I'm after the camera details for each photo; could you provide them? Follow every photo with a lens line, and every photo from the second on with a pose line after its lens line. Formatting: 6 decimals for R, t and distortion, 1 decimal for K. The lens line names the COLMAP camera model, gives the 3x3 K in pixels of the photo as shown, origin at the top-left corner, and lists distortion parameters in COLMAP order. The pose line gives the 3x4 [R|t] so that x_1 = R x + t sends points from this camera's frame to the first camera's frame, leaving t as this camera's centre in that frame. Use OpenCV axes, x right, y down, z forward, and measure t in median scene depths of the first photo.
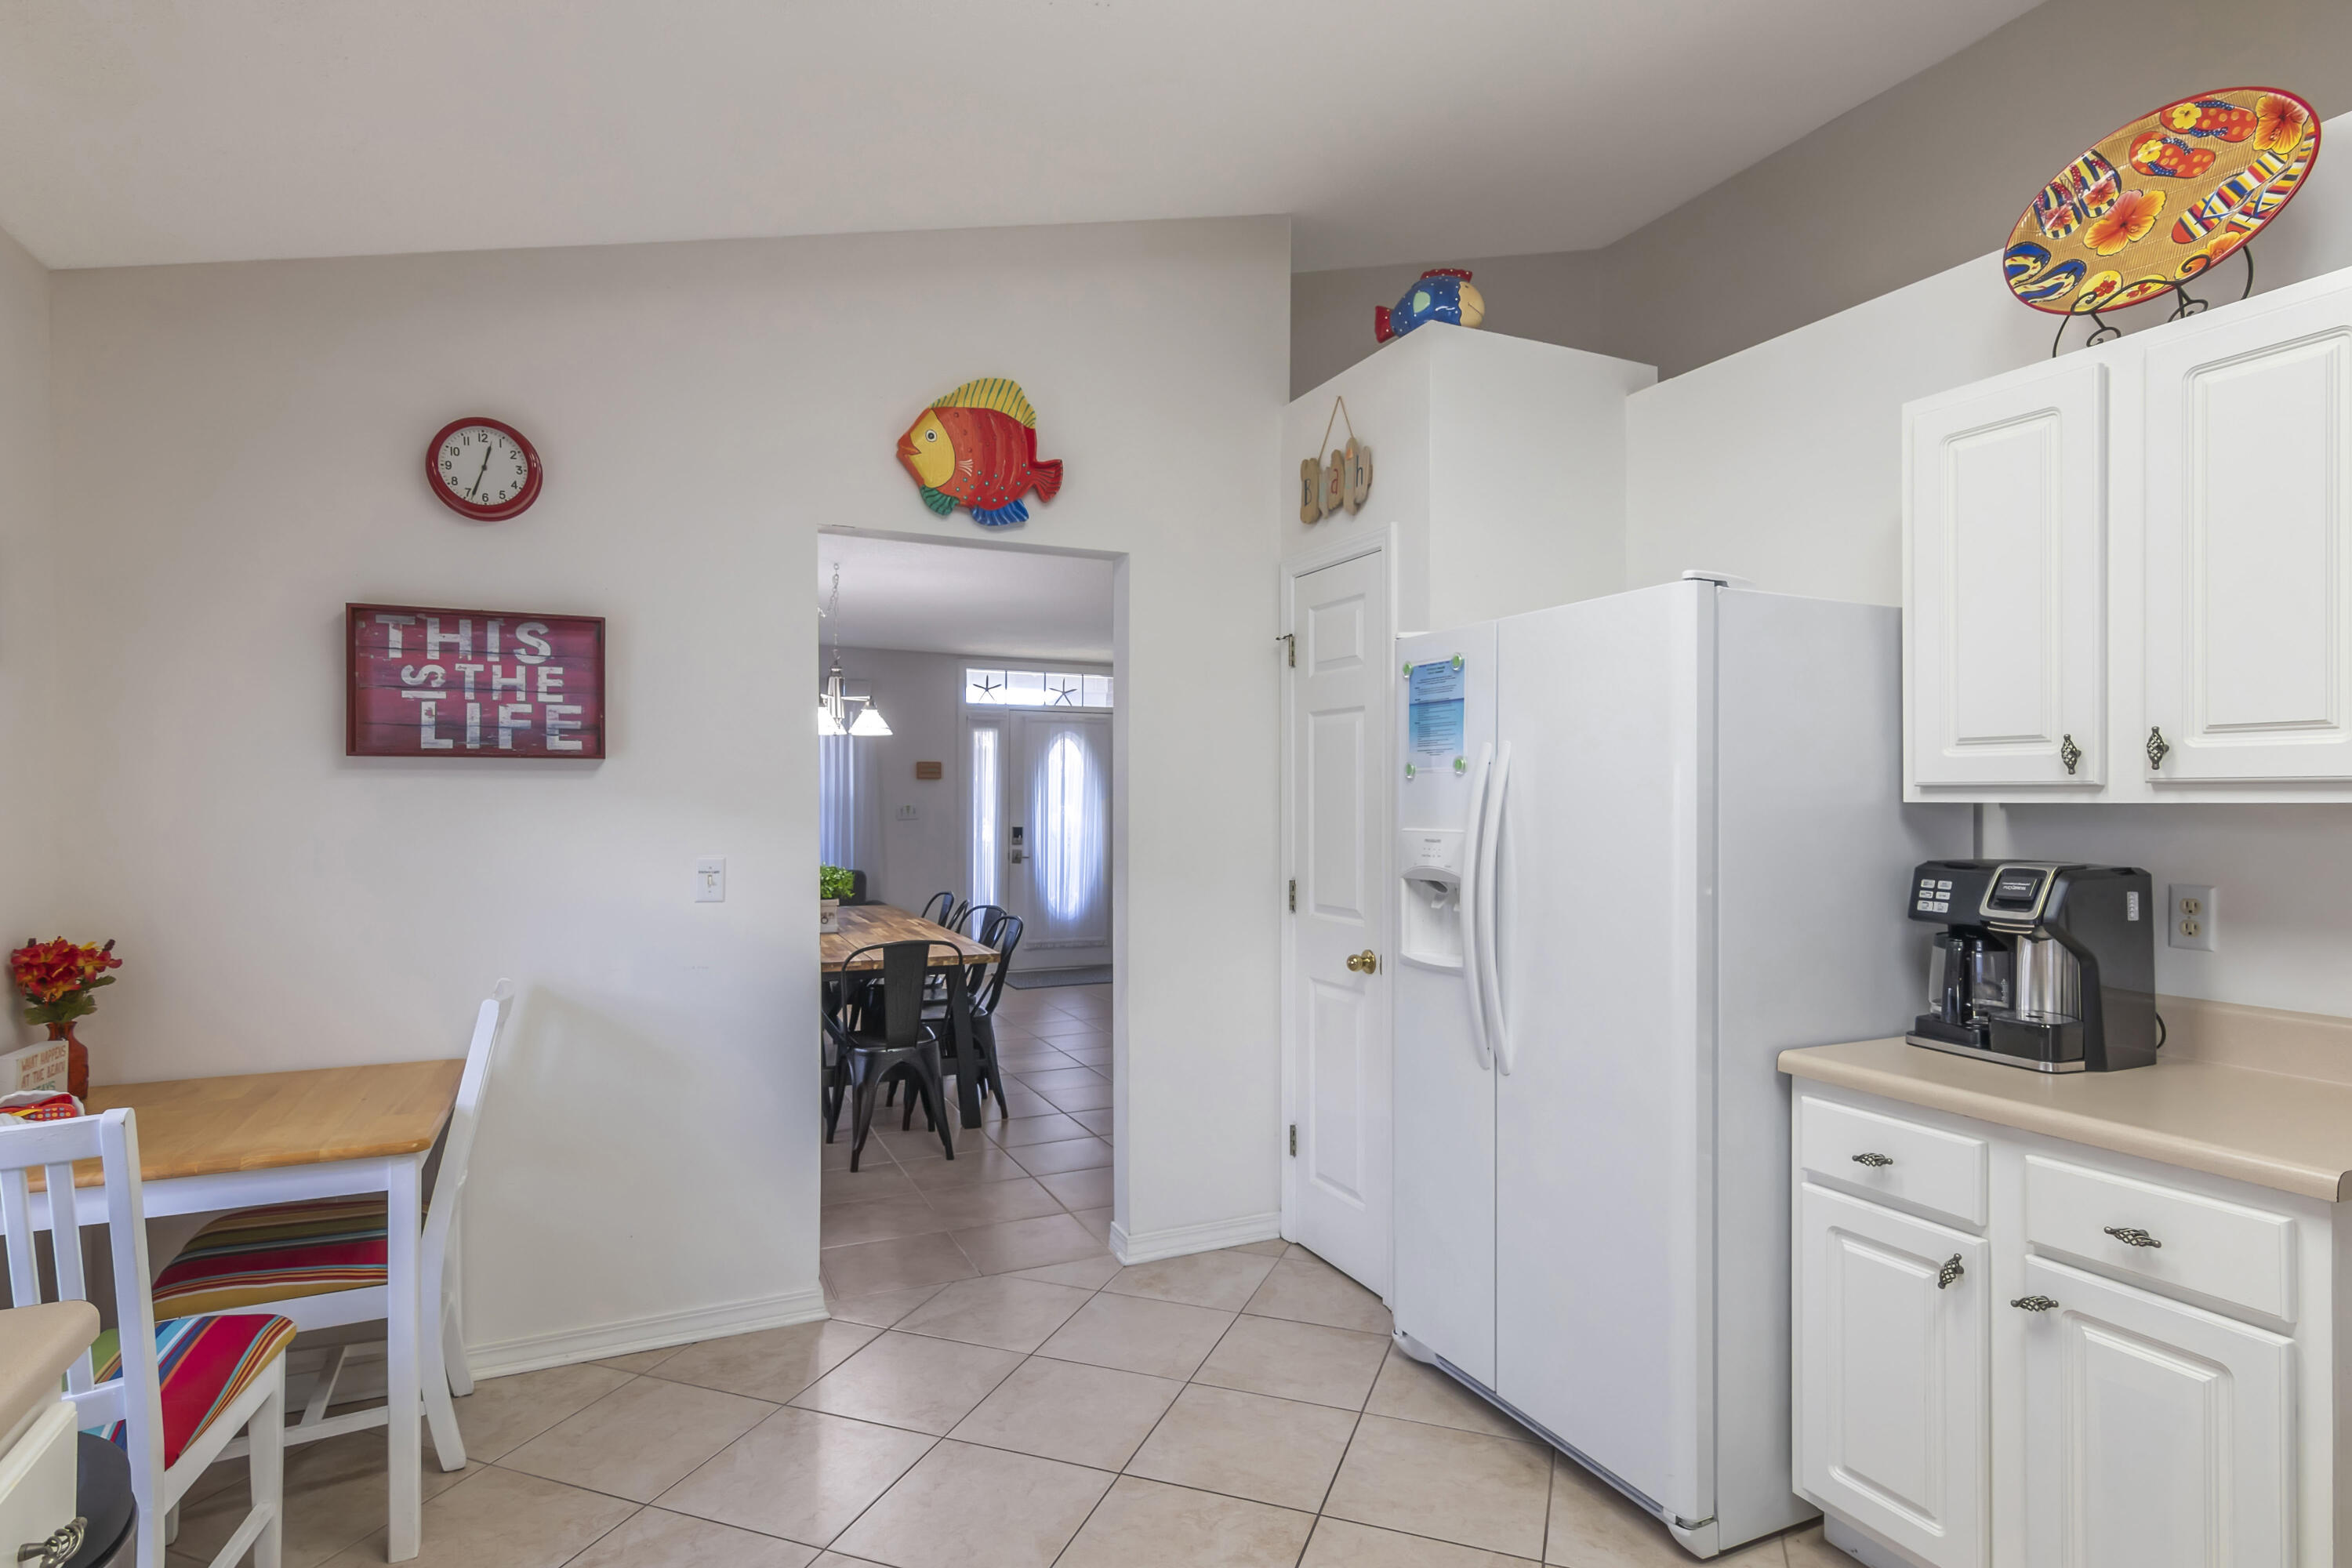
lens RADIAL K [[1207.1, 0, 1176.0], [0, 1207.1, 784.0], [0, 0, 1]] dist [0.002331, 0.001545]
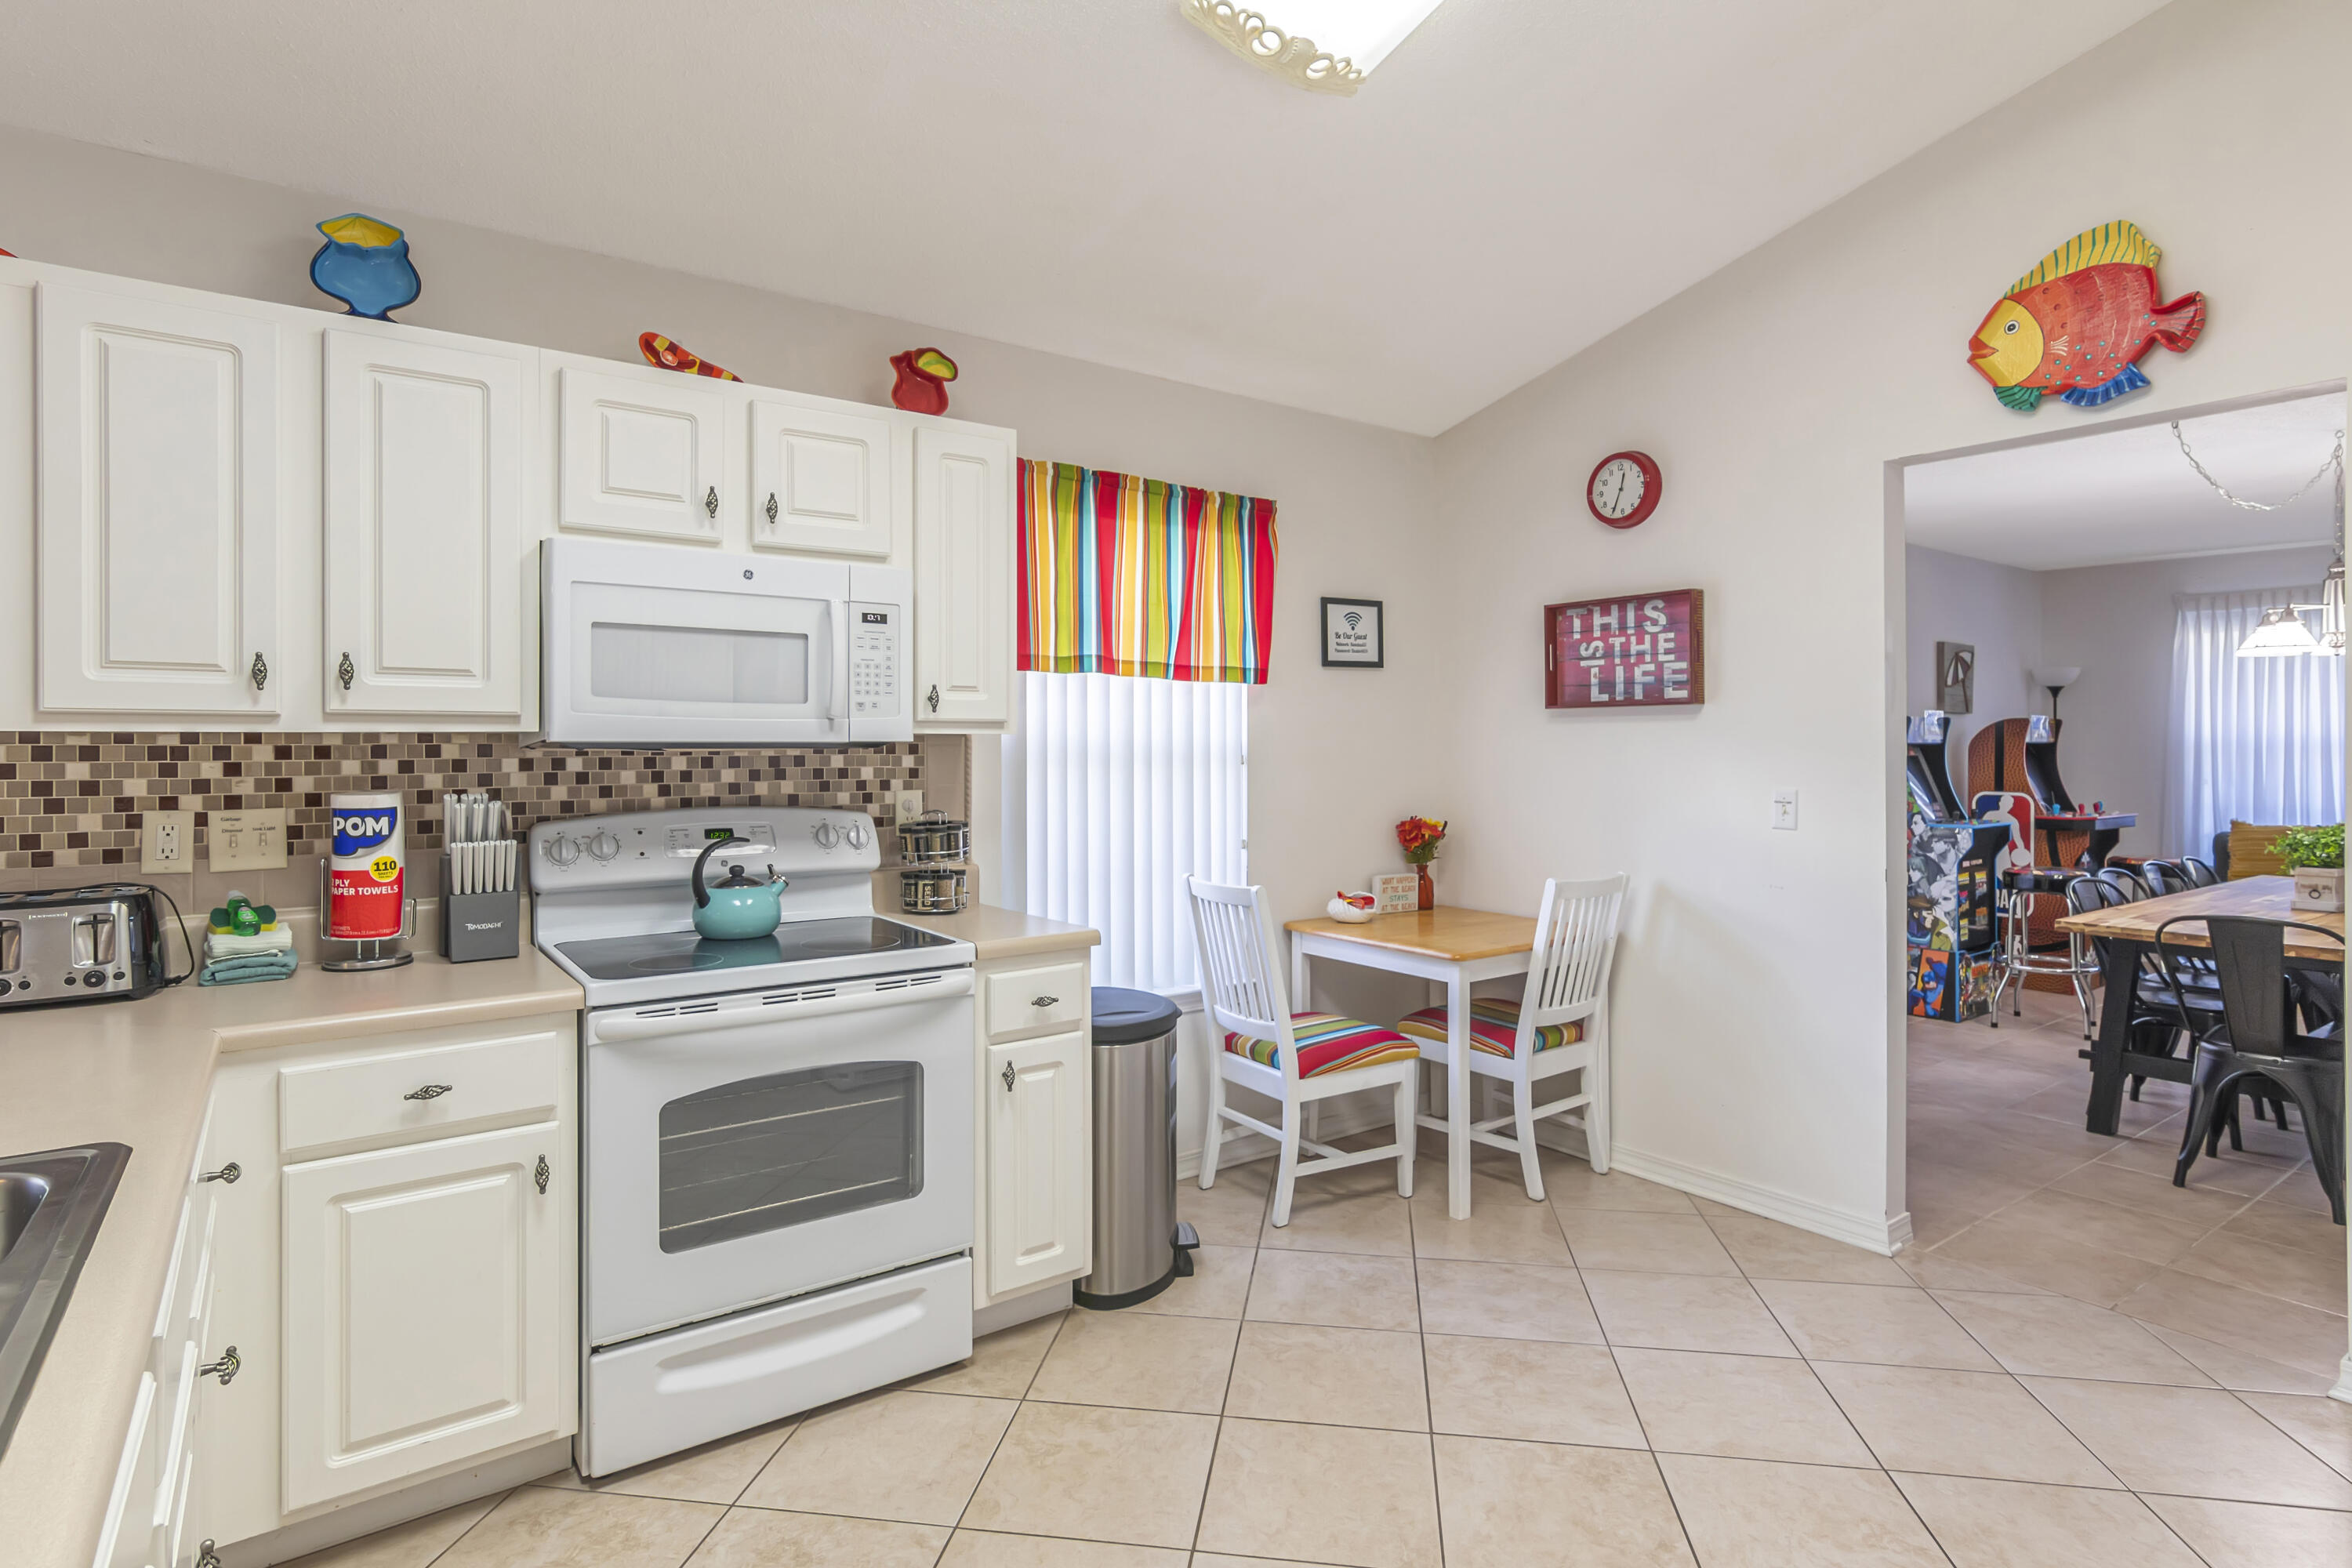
lens RADIAL K [[1213.3, 0, 1173.4], [0, 1213.3, 729.7], [0, 0, 1]] dist [-0.001677, -0.000348]
pose [[0.188910, -0.011568, -0.981926, 0.638364], [0.014795, 0.999851, -0.008933, 0.008041], [0.981883, -0.012840, 0.189053, 0.255563]]
